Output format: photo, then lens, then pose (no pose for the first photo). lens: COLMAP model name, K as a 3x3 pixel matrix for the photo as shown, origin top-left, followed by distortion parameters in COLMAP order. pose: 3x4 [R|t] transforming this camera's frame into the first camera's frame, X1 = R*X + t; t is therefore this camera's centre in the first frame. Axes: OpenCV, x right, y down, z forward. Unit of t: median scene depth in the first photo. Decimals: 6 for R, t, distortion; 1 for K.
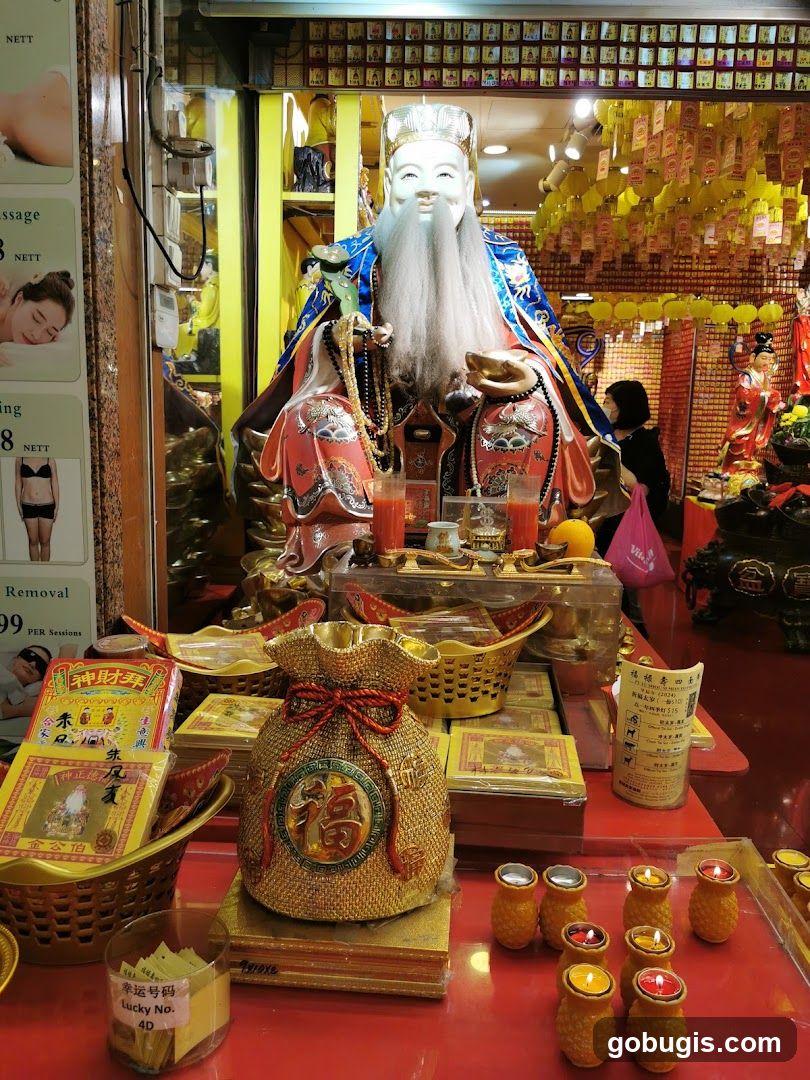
lens RADIAL K [[848.4, 0, 402.5], [0, 848.4, 540.6], [0, 0, 1]] dist [0.006537, 0.001421]
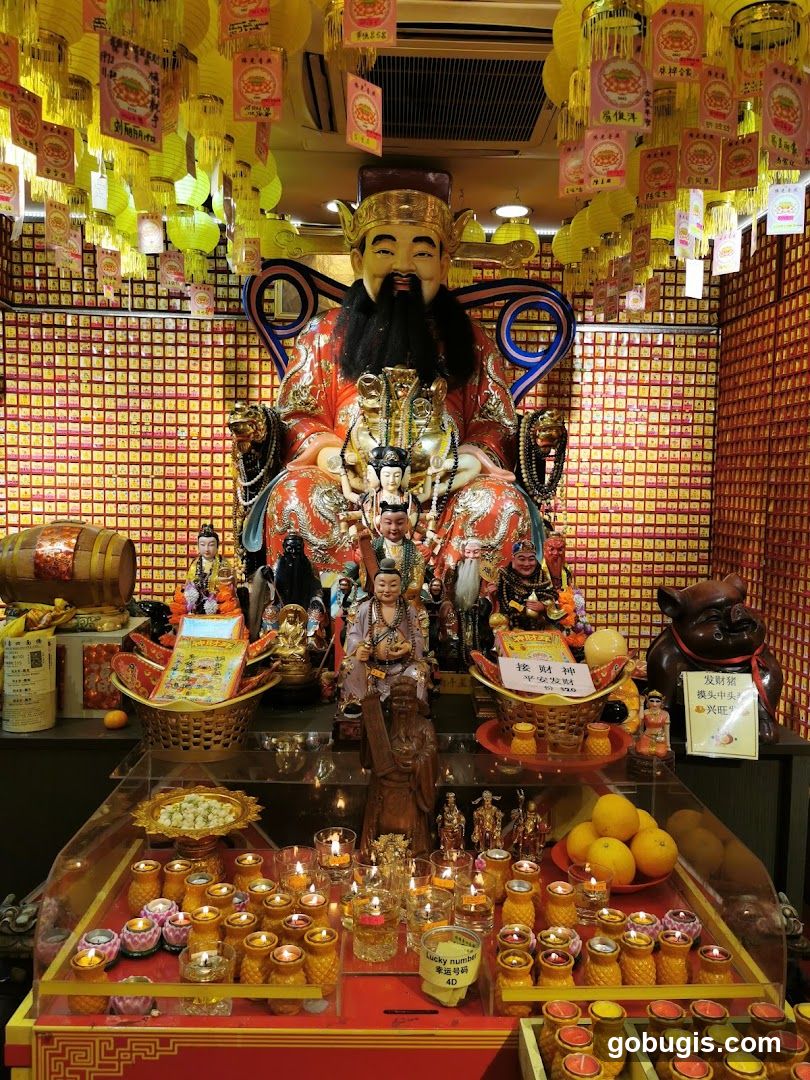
lens RADIAL K [[848.4, 0, 406.1], [0, 848.4, 539.6], [0, 0, 1]] dist [0.006537, 0.001421]
pose [[0.996657, -0.013159, 0.080639, 0.130246], [0.019701, 0.996529, -0.080885, -0.114663], [-0.079295, 0.082203, 0.993456, 0.628986]]
